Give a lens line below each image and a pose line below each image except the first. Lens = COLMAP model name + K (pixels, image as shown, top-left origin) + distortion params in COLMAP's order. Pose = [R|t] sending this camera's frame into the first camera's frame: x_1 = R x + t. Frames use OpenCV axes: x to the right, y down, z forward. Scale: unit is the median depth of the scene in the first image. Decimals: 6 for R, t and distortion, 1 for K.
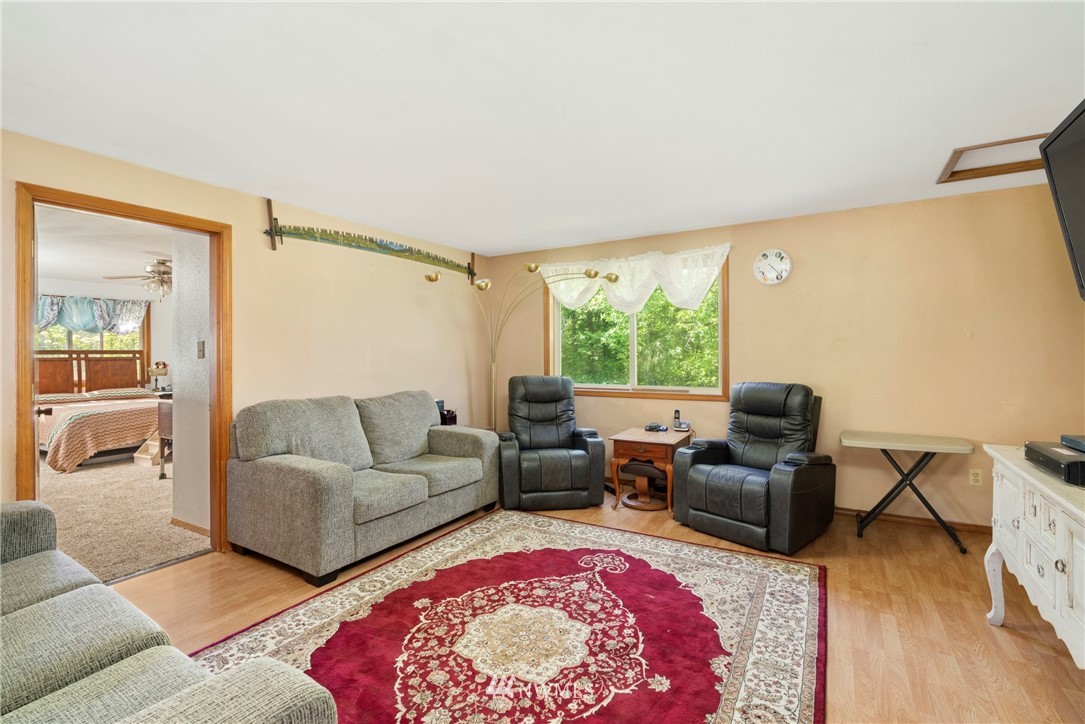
lens RADIAL K [[491.6, 0, 495.0], [0, 491.6, 353.5], [0, 0, 1]] dist [-0.003297, 0.000420]
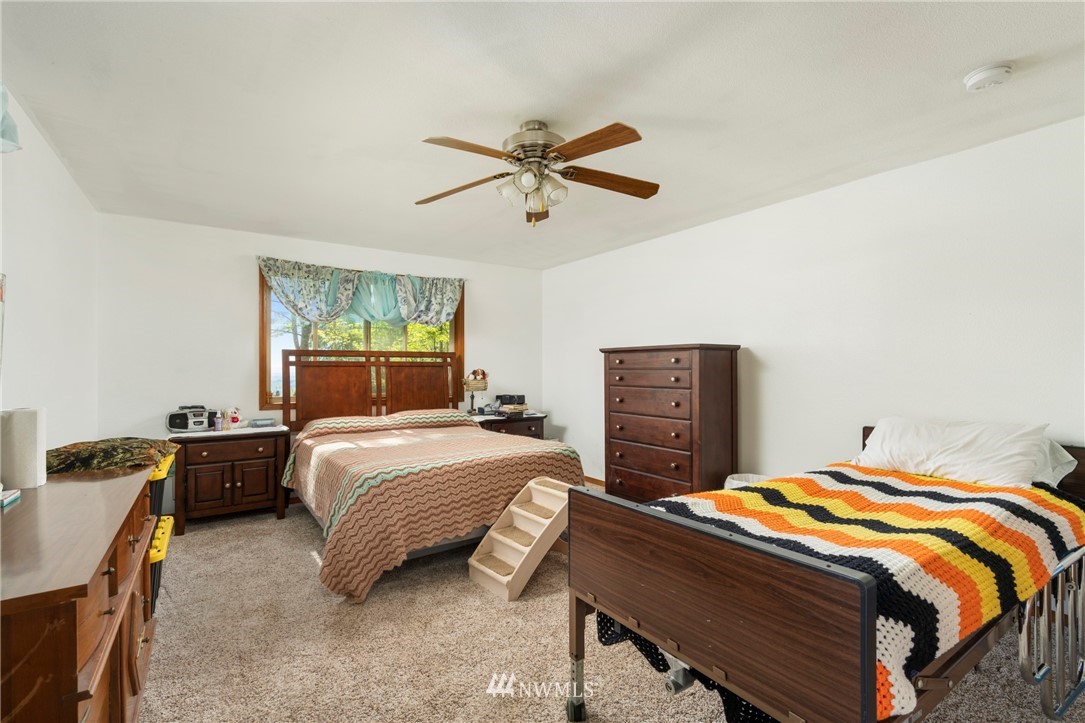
lens RADIAL K [[491.6, 0, 544.2], [0, 491.6, 367.0], [0, 0, 1]] dist [-0.003297, 0.000420]
pose [[0.929341, 0.007112, -0.369153, -0.380825], [-0.006477, 0.999975, 0.002961, 0.011408], [0.369165, -0.000361, 0.929364, 0.449547]]
